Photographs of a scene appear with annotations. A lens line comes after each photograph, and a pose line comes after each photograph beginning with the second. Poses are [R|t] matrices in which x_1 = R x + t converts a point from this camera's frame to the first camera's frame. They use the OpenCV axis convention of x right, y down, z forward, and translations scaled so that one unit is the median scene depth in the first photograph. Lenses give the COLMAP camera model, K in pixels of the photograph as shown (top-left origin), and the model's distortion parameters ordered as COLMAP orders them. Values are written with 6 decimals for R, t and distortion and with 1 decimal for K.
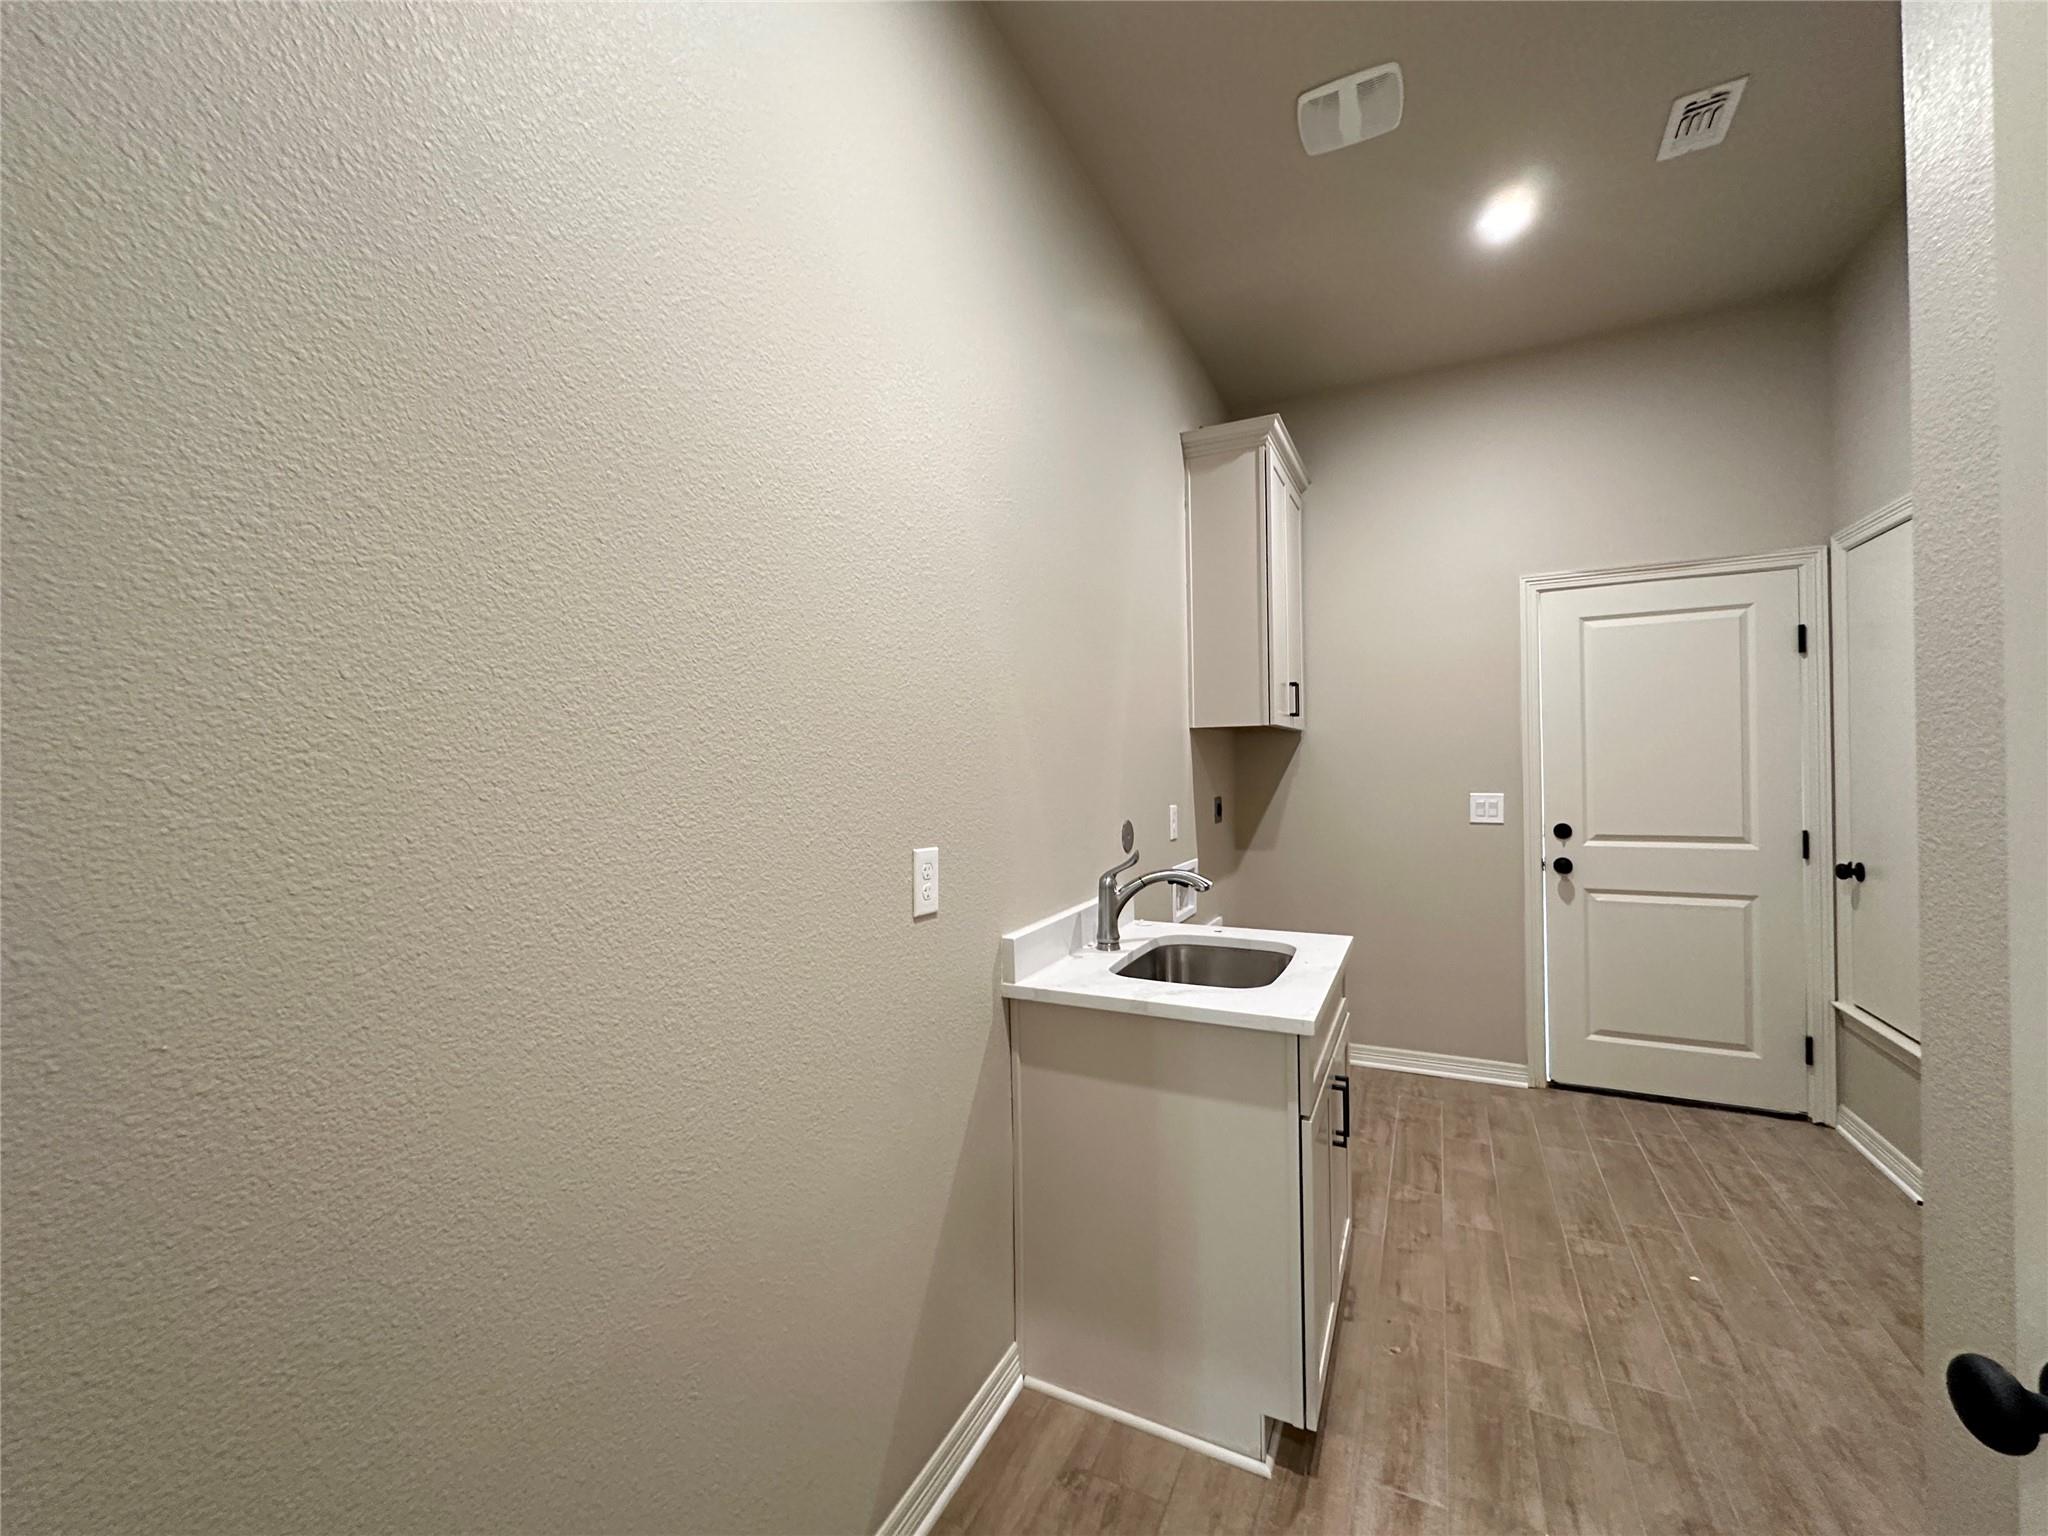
lens RADIAL K [[816.4, 0, 1019.8], [0, 816.4, 767.5], [0, 0, 1]] dist [-0.001964, 0.000788]
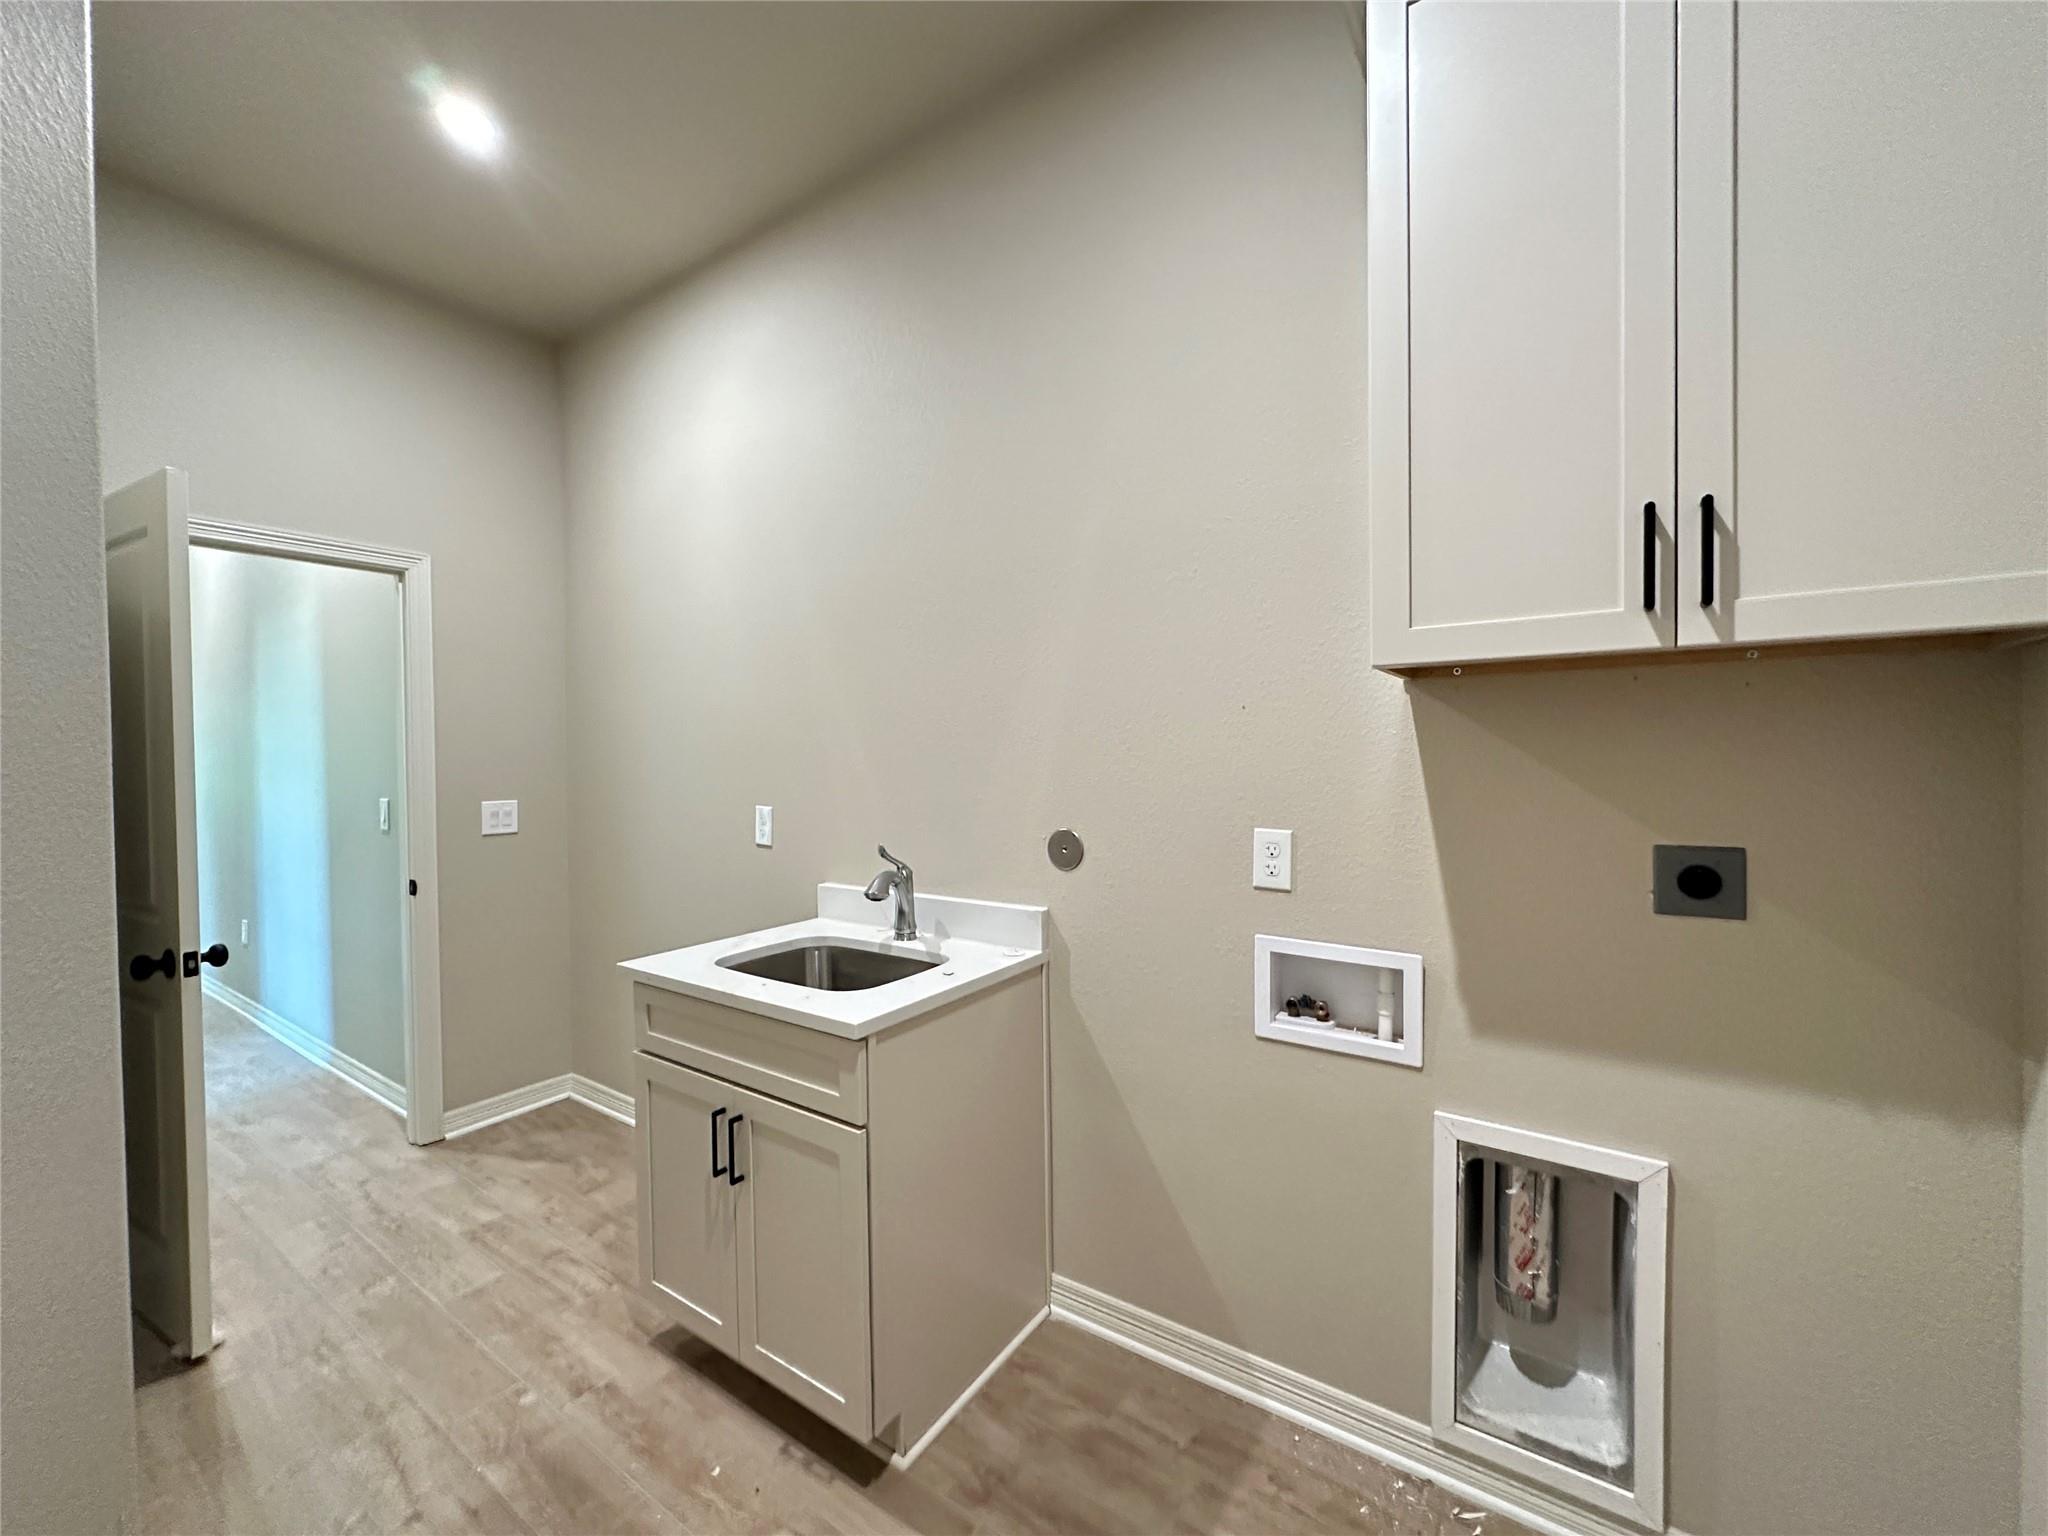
lens RADIAL K [[816.4, 0, 1019.8], [0, 816.4, 767.5], [0, 0, 1]] dist [-0.001964, 0.000788]
pose [[-0.128025, 0.039065, -0.991001, 1.487610], [0.012761, 0.999206, 0.037739, -0.039402], [0.991689, -0.007815, -0.128422, 1.732493]]
